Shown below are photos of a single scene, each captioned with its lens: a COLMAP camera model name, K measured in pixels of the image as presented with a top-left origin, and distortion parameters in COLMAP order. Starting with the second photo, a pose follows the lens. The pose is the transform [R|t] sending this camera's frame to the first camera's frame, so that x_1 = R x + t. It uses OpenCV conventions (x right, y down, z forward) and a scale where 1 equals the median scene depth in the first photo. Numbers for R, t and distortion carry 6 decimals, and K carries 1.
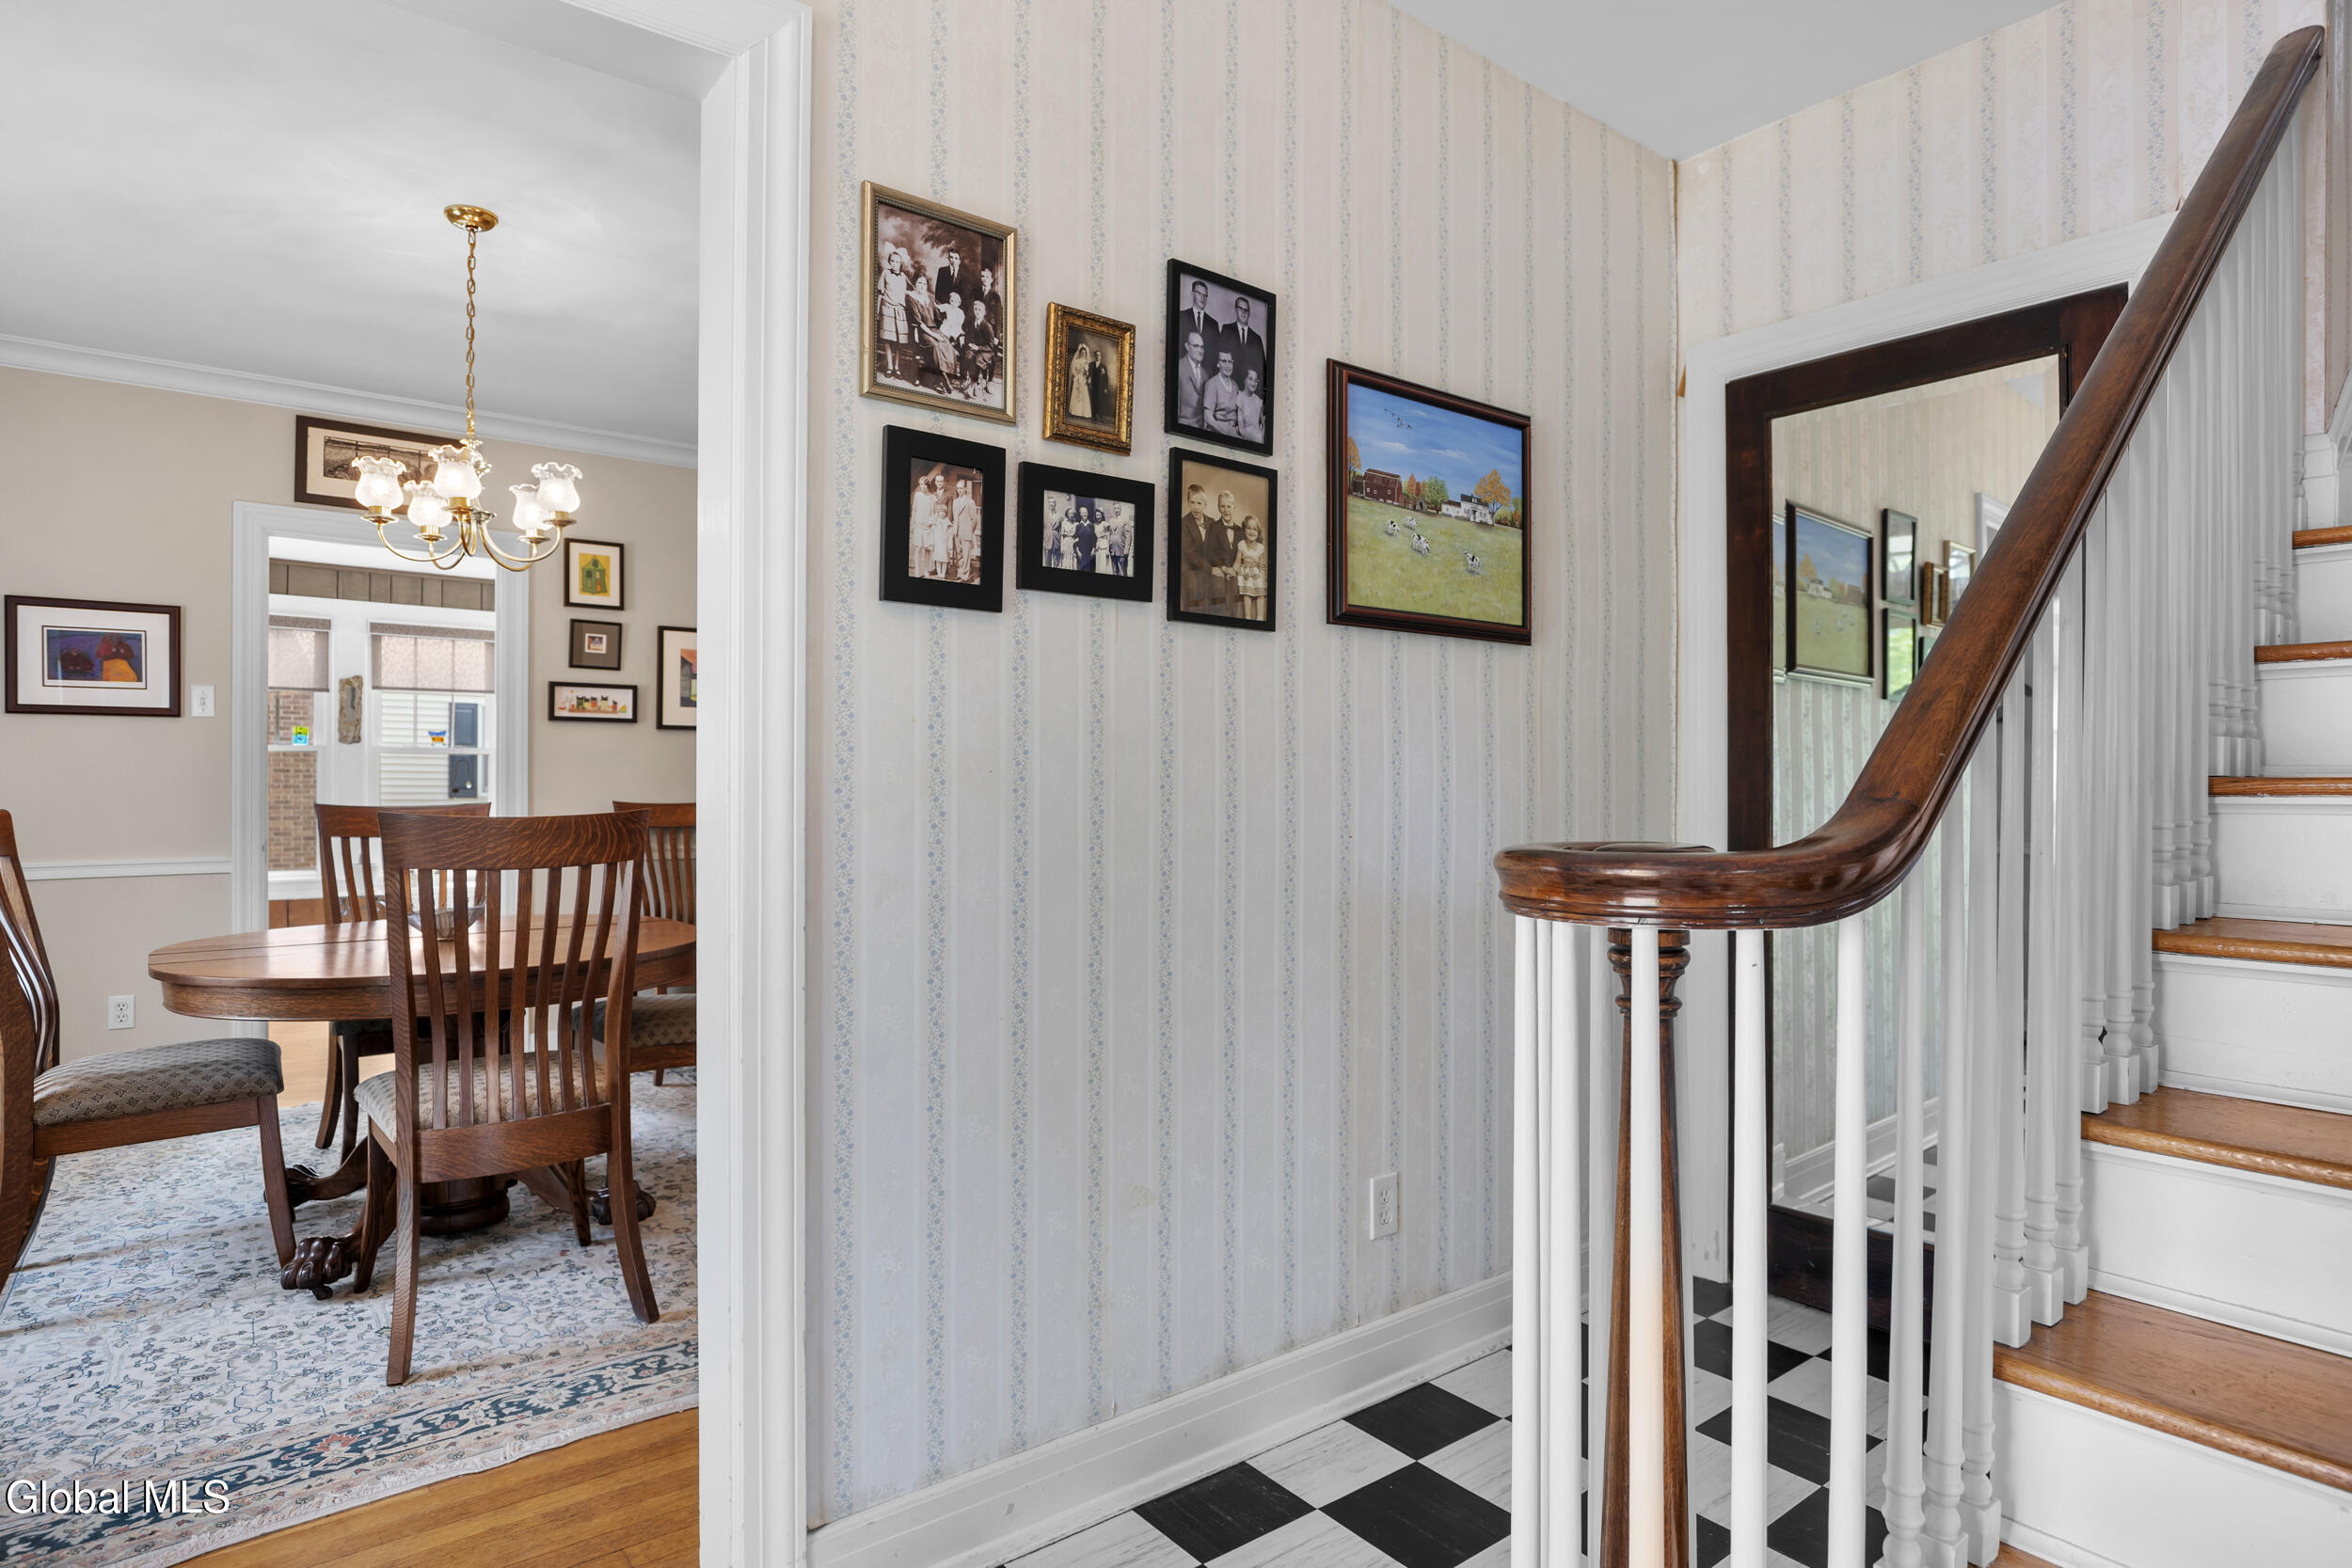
lens RADIAL K [[1266.4, 0, 1186.6], [0, 1266.4, 790.4], [0, 0, 1]] dist [-0.013804, 0.002636]
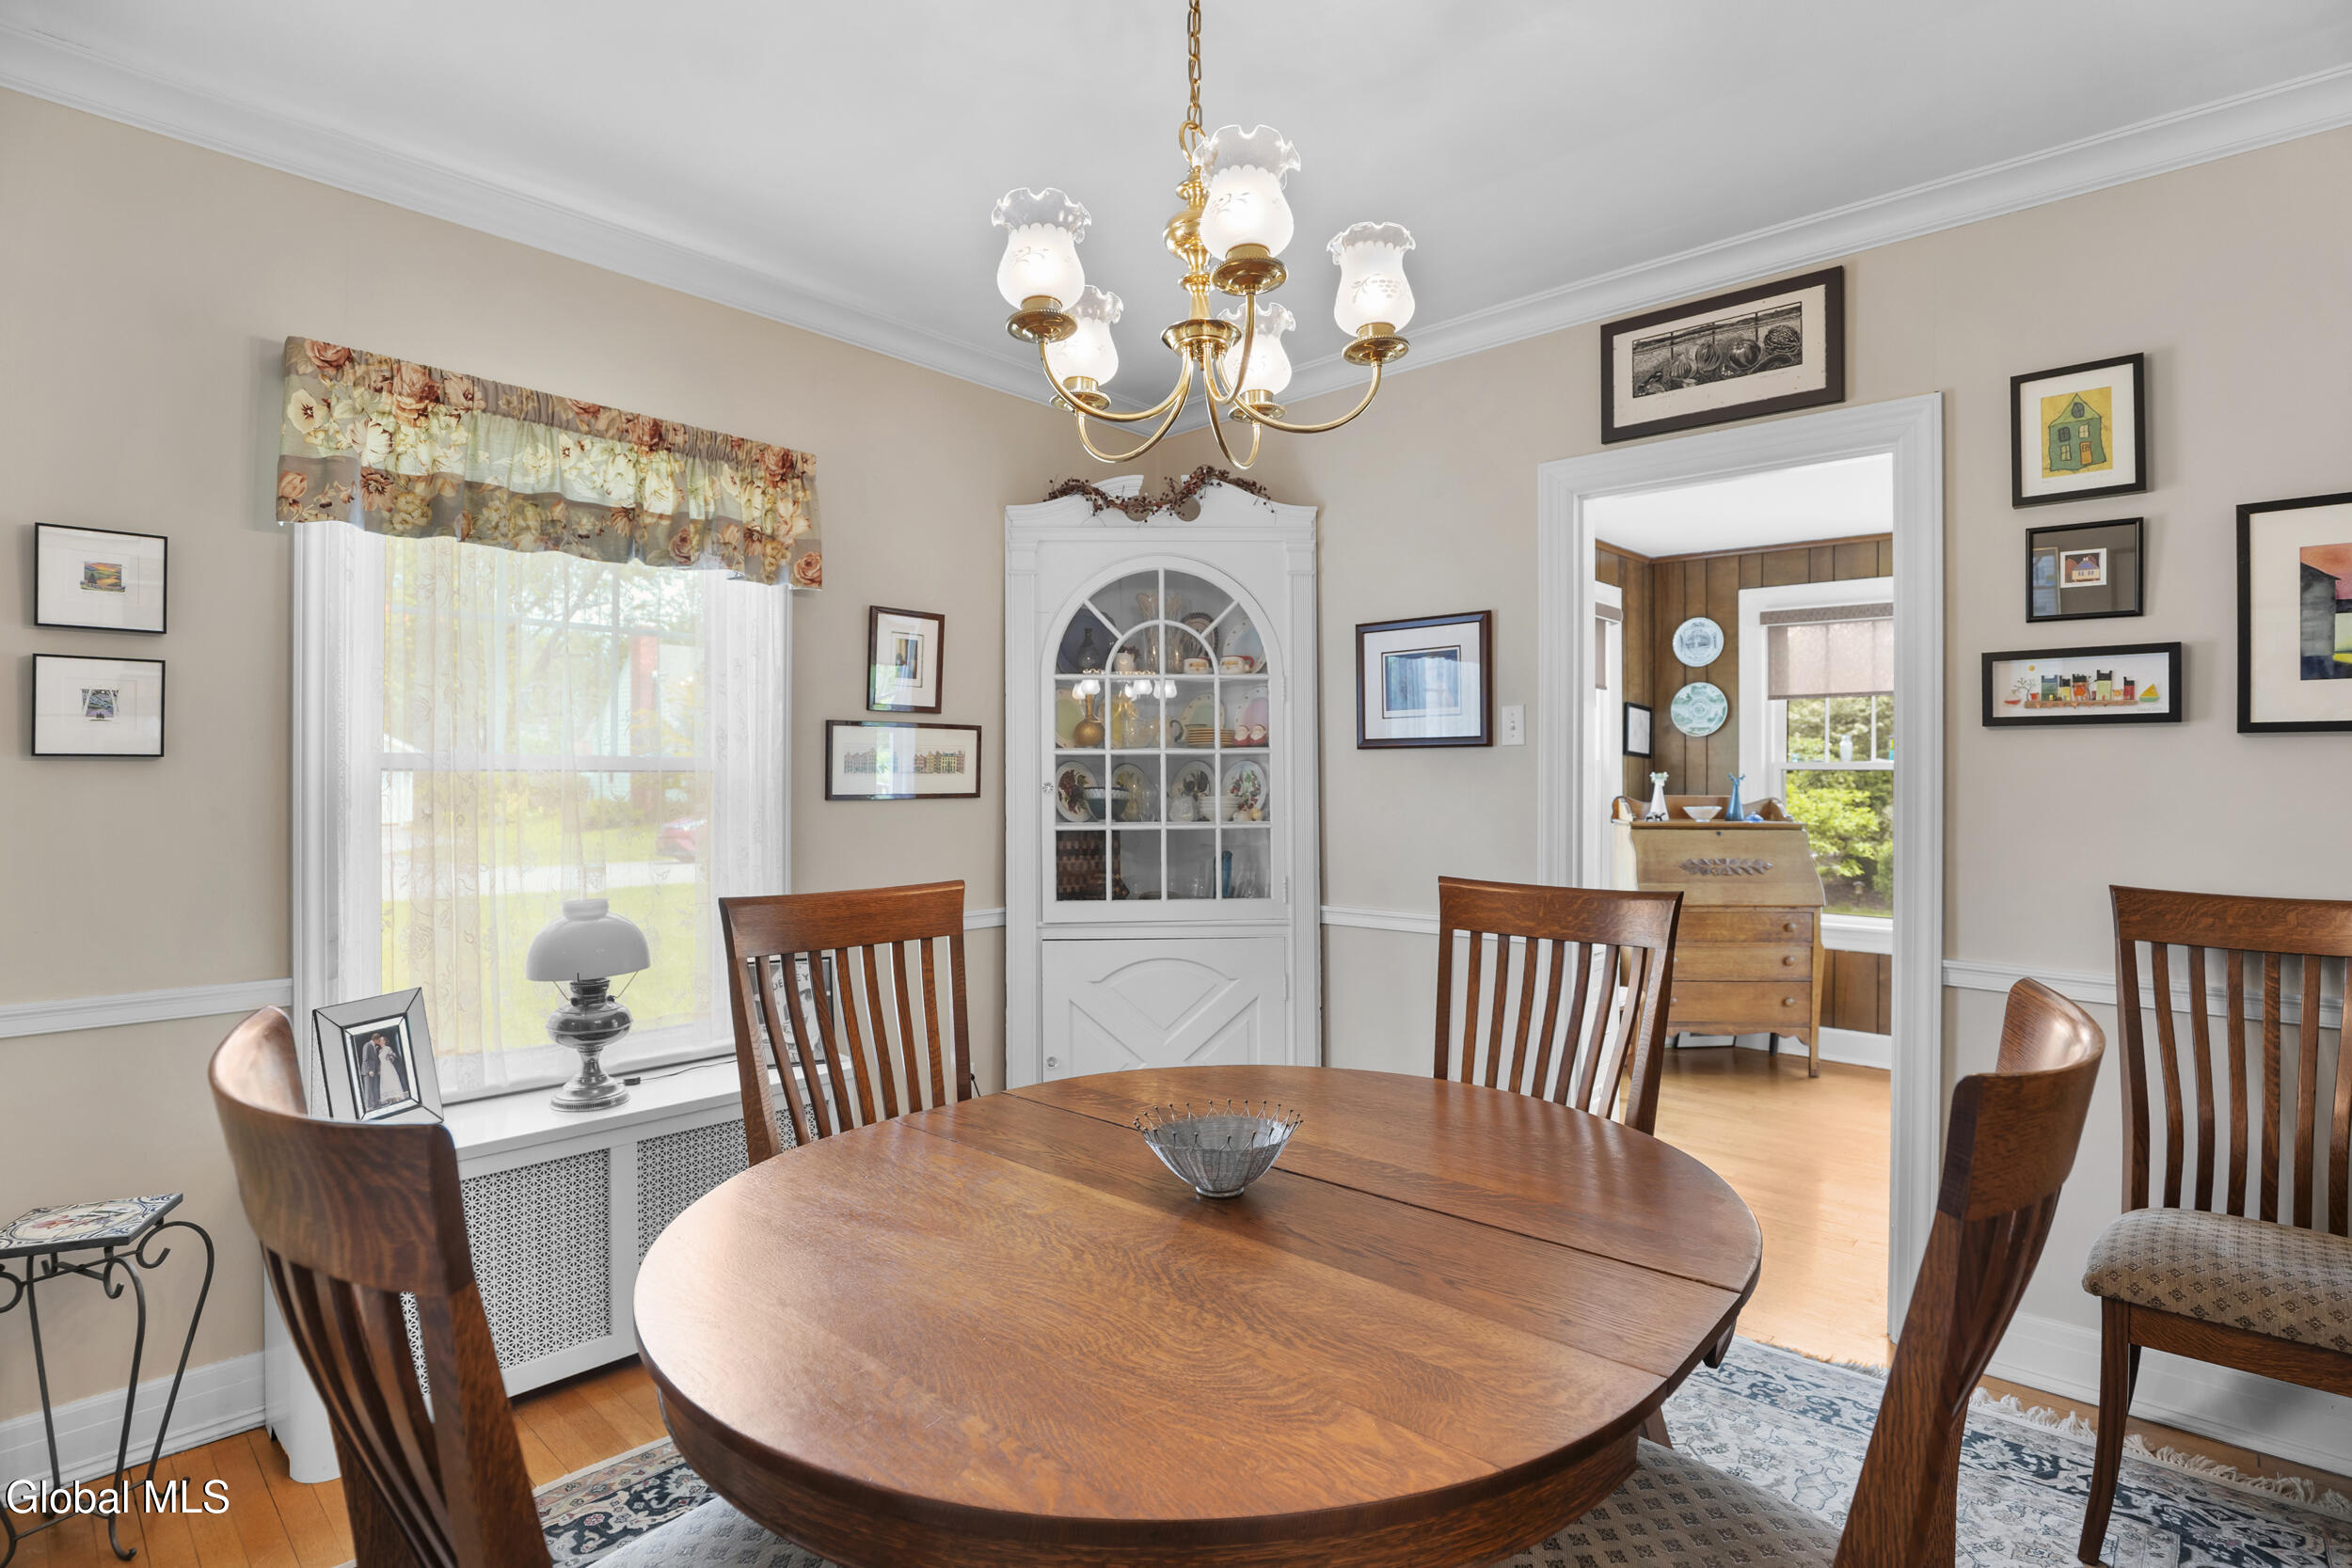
lens RADIAL K [[1123.8, 0, 1176.0], [0, 1123.8, 784.0], [0, 0, 1]] dist [-0.036889, 0.001218]
pose [[0.185590, 0.004327, -0.982618, -0.106727], [-0.004437, 0.999984, 0.003565, -0.030389], [0.982617, 0.003698, 0.185606, 0.566296]]
